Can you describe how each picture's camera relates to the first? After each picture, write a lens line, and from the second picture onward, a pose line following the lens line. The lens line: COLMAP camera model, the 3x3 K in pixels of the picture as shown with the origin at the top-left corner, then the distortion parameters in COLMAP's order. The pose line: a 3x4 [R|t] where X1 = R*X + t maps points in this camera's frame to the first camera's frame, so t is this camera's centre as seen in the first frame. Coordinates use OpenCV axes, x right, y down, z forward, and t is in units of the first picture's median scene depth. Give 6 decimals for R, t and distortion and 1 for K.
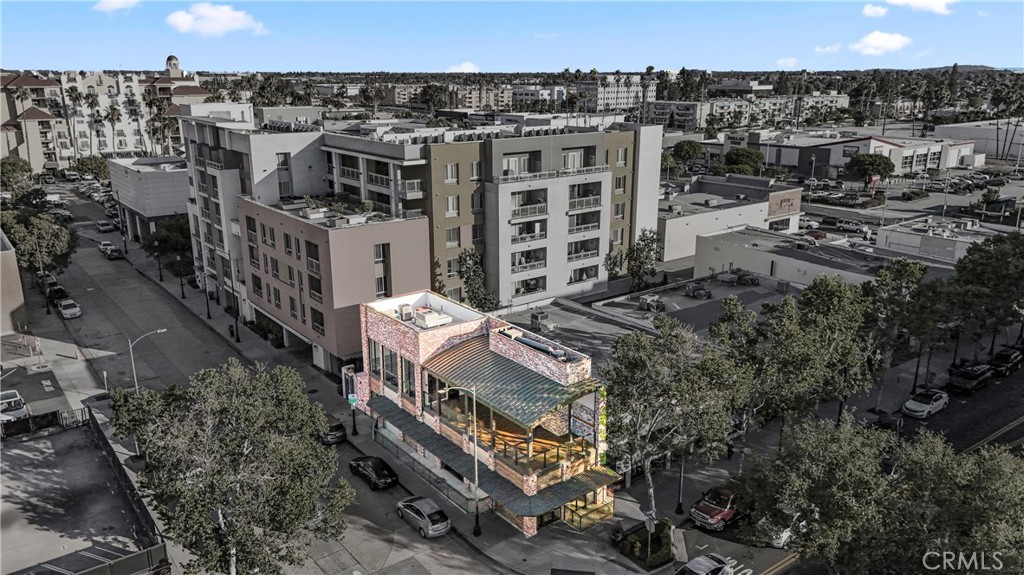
lens RADIAL K [[754.7, 0, 513.4], [0, 754.7, 288.4], [0, 0, 1]] dist [0.116899, -0.190783]
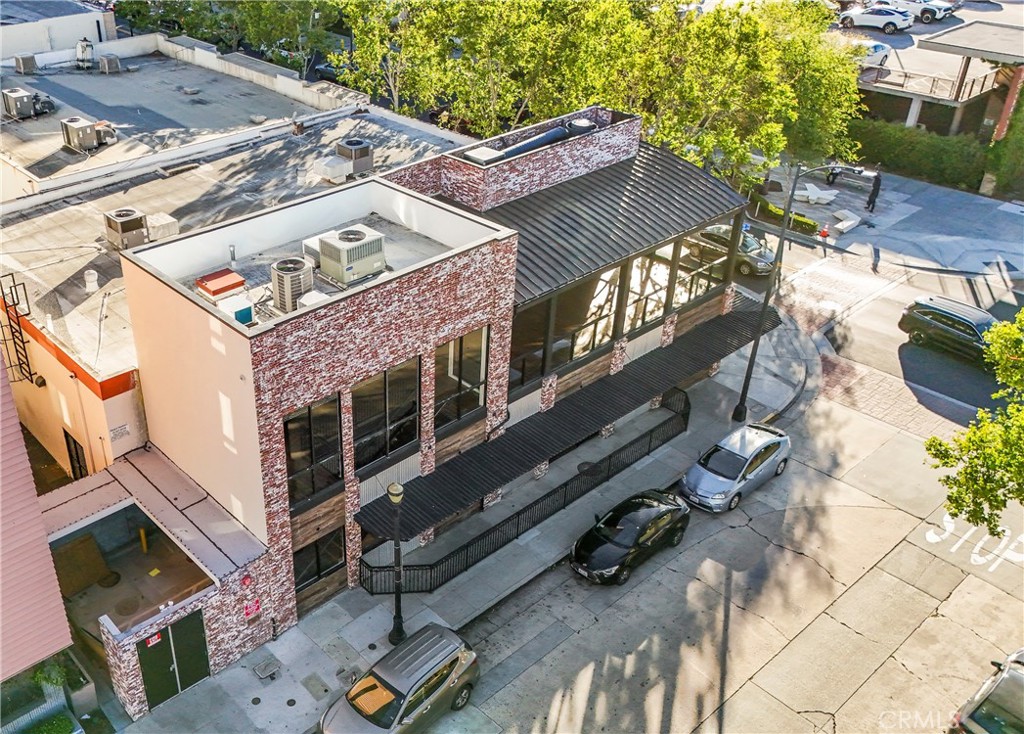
lens RADIAL K [[969.3, 0, 364.7], [0, 969.3, 355.0], [0, 0, 1]] dist [0.089053, -0.119593]
pose [[-0.032160, -0.506026, 0.861918, -0.393354], [0.293144, 0.819663, 0.492157, -0.107809], [-0.955527, 0.268494, 0.121978, 0.681065]]
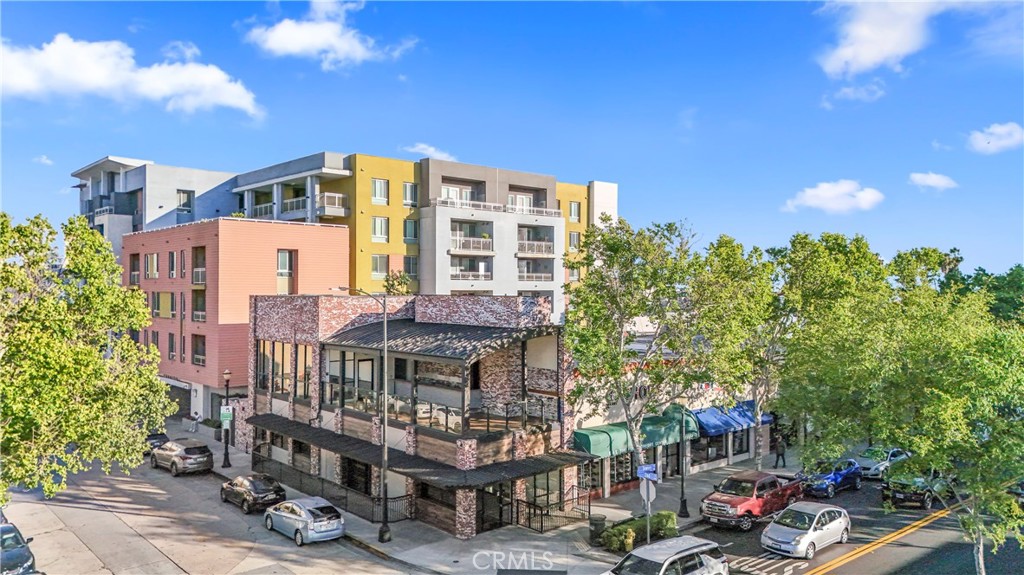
lens RADIAL K [[754.7, 0, 513.4], [0, 754.7, 288.4], [0, 0, 1]] dist [0.116899, -0.190783]
pose [[0.997844, 0.003438, 0.065536, 0.011202], [0.014646, 0.961772, -0.273460, 0.170497], [-0.063971, 0.273830, 0.959648, 0.175493]]
